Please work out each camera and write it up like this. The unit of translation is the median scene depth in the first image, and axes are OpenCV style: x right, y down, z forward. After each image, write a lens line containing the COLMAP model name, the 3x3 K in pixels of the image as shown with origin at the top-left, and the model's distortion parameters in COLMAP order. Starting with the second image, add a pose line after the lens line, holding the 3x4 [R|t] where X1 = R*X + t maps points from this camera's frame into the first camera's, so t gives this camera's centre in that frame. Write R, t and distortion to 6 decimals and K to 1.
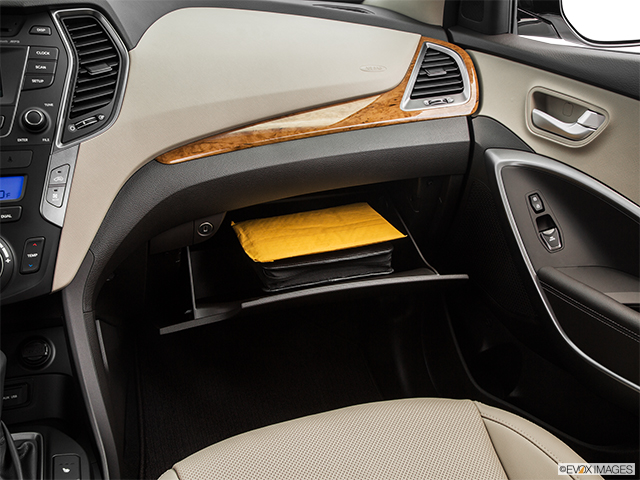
lens RADIAL K [[665.7, 0, 319.1], [0, 665.7, 238.7], [0, 0, 1]] dist [-0.003045, 0.000000]
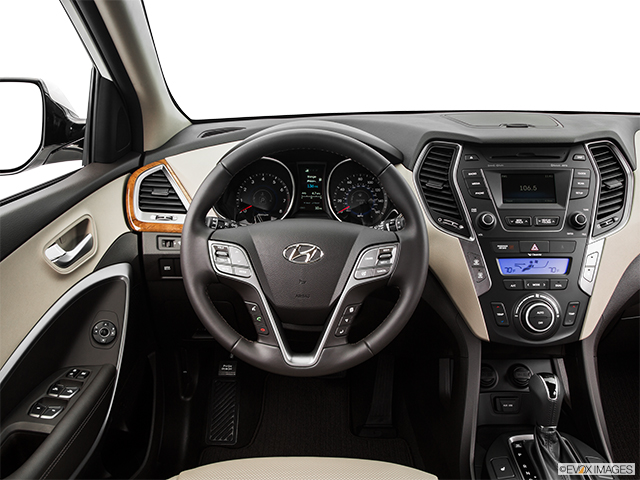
lens RADIAL K [[572.0, 0, 320.3], [0, 572.0, 238.6], [0, 0, 1]] dist [-0.081518, 0.071301]
pose [[0.926848, 0.081260, -0.366538, -0.454605], [-0.101958, 0.994084, -0.037432, -0.032367], [0.361328, 0.072065, 0.929650, -0.315781]]
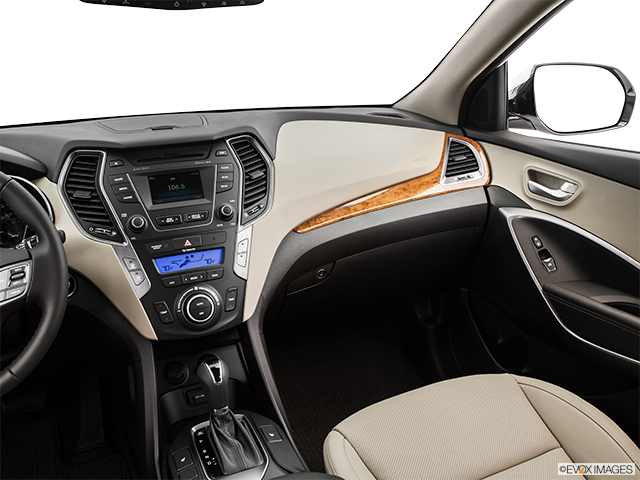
lens RADIAL K [[572.0, 0, 317.8], [0, 572.0, 238.6], [0, 0, 1]] dist [-0.081518, 0.071301]
pose [[0.996879, -0.064715, 0.045216, -0.255594], [0.066898, 0.996578, -0.048549, -0.034038], [-0.041919, 0.051422, 0.997797, -0.304976]]
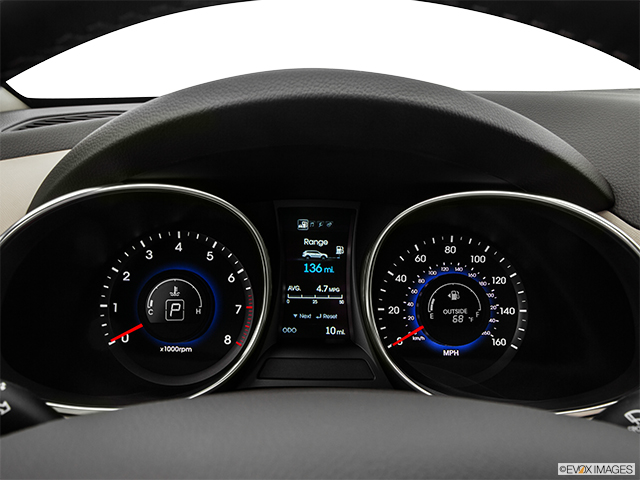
lens RADIAL K [[597.3, 0, 317.2], [0, 597.3, 238.9], [0, 0, 1]] dist [-0.053688, 0.000000]
pose [[0.949327, 0.063859, -0.307735, -0.818720], [-0.102762, 0.988391, -0.111906, -0.170392], [0.297016, 0.137859, 0.944868, 0.433625]]
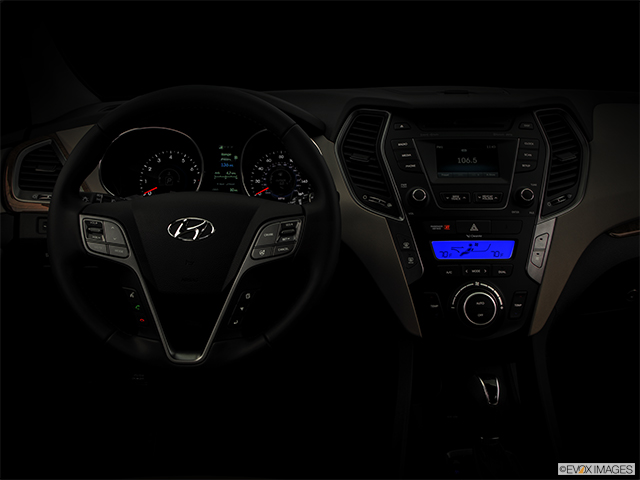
lens RADIAL K [[597.3, 0, 310.0], [0, 597.3, 238.2], [0, 0, 1]] dist [-0.053688, 0.000000]
pose [[0.934352, 0.066563, -0.350080, -0.376234], [-0.098515, 0.992362, -0.074250, 0.019657], [0.342464, 0.103864, 0.933772, -0.154178]]
